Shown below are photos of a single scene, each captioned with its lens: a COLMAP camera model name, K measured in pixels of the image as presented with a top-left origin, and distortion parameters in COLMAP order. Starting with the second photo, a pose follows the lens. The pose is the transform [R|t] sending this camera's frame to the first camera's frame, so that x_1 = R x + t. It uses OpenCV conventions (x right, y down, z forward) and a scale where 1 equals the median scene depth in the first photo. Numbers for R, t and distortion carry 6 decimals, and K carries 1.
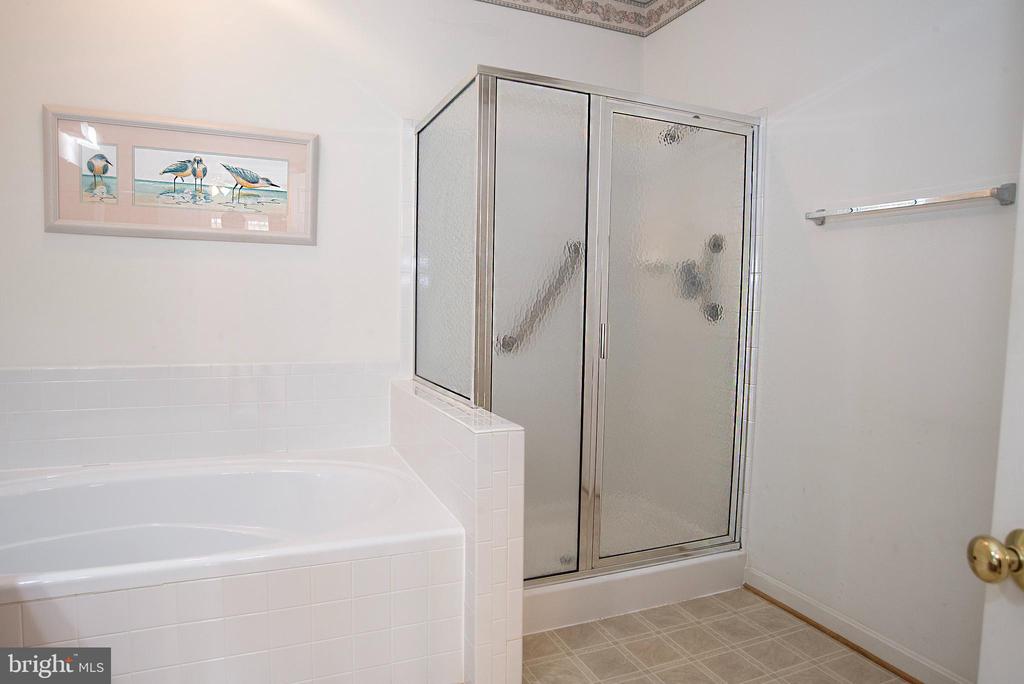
lens RADIAL K [[621.3, 0, 501.2], [0, 621.3, 341.6], [0, 0, 1]] dist [-0.096344, 0.054343]
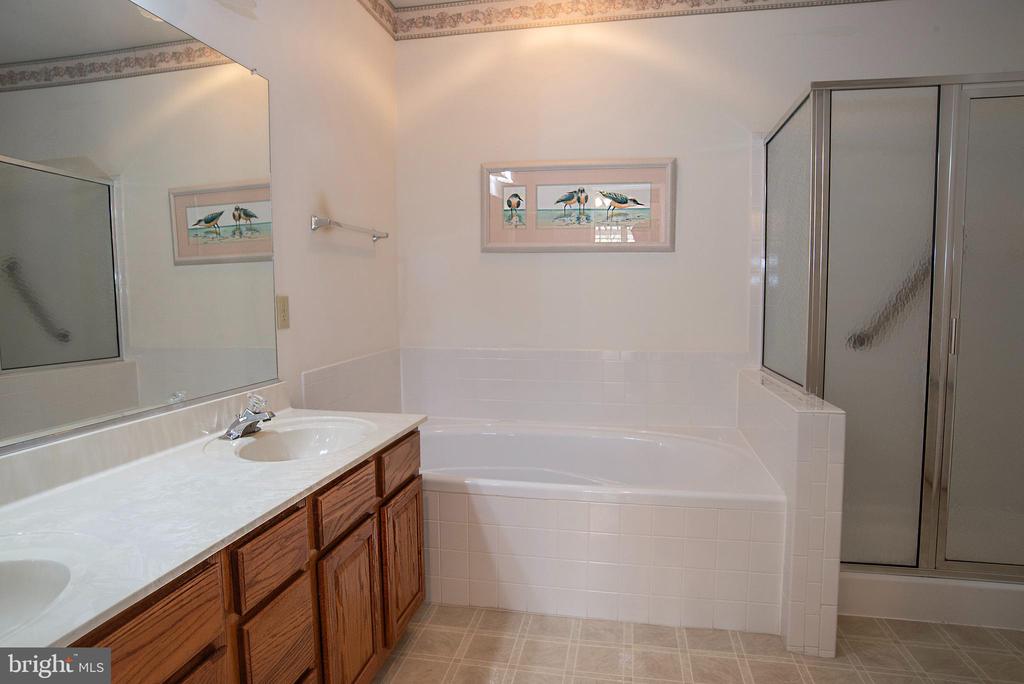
lens RADIAL K [[621.3, 0, 501.2], [0, 621.3, 341.6], [0, 0, 1]] dist [-0.096344, 0.054343]
pose [[0.826225, 0.021704, -0.562922, 0.104366], [-0.020565, 0.999754, 0.008363, 0.014061], [0.562965, 0.004667, 0.826468, -0.180565]]
